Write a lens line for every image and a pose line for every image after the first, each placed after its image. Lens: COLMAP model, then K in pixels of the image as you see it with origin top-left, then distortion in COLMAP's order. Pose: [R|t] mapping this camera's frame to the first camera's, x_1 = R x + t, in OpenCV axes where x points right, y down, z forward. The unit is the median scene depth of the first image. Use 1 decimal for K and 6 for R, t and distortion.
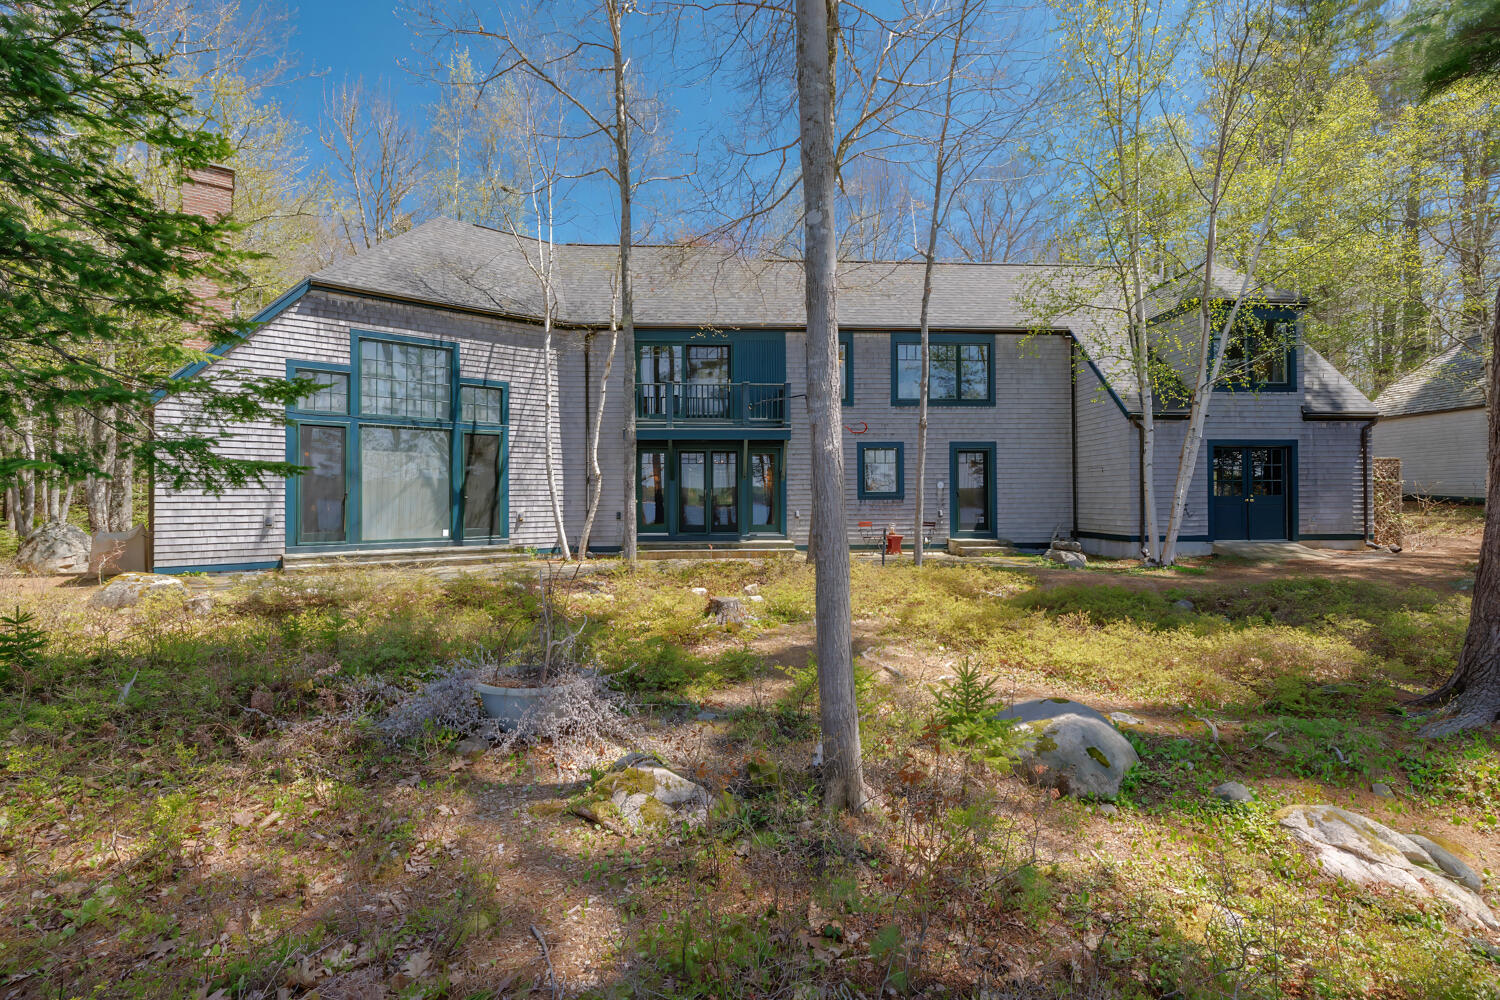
lens RADIAL K [[676.0, 0, 750.0], [0, 676.0, 500.0], [0, 0, 1]] dist [-0.000044, 0.000009]
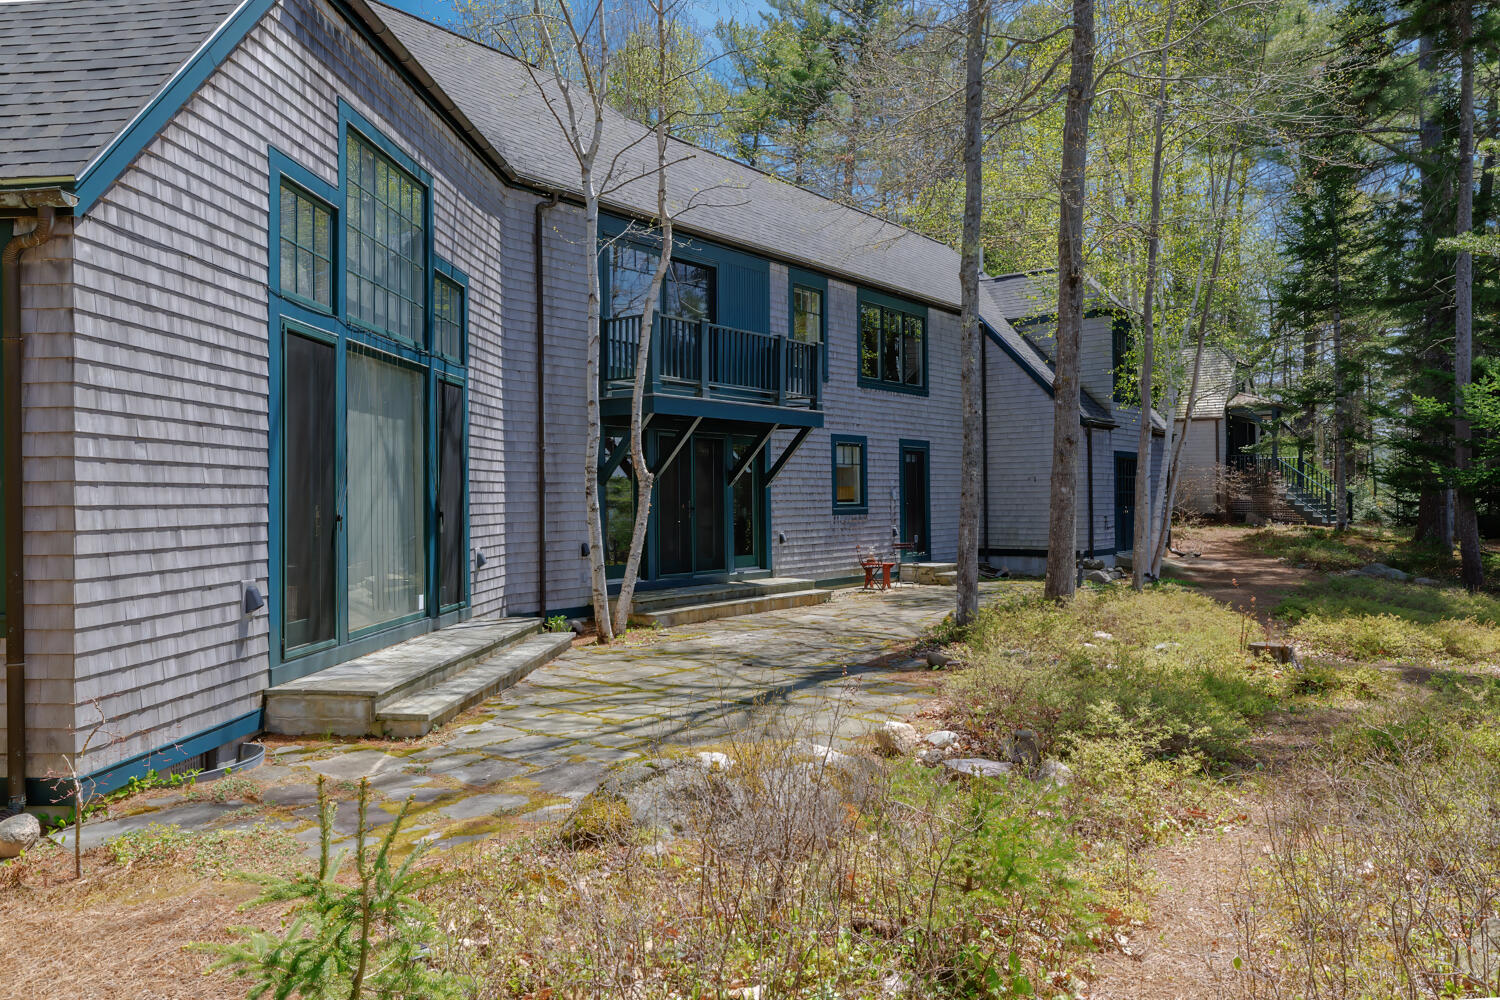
lens RADIAL K [[1049.3, 0, 750.0], [0, 1049.3, 500.0], [0, 0, 1]] dist [0.001196, 0.000315]
pose [[0.661453, -0.001529, 0.749985, -0.809133], [0.008719, 0.999946, -0.005650, -0.012275], [-0.749936, 0.010277, 0.661431, 0.380939]]
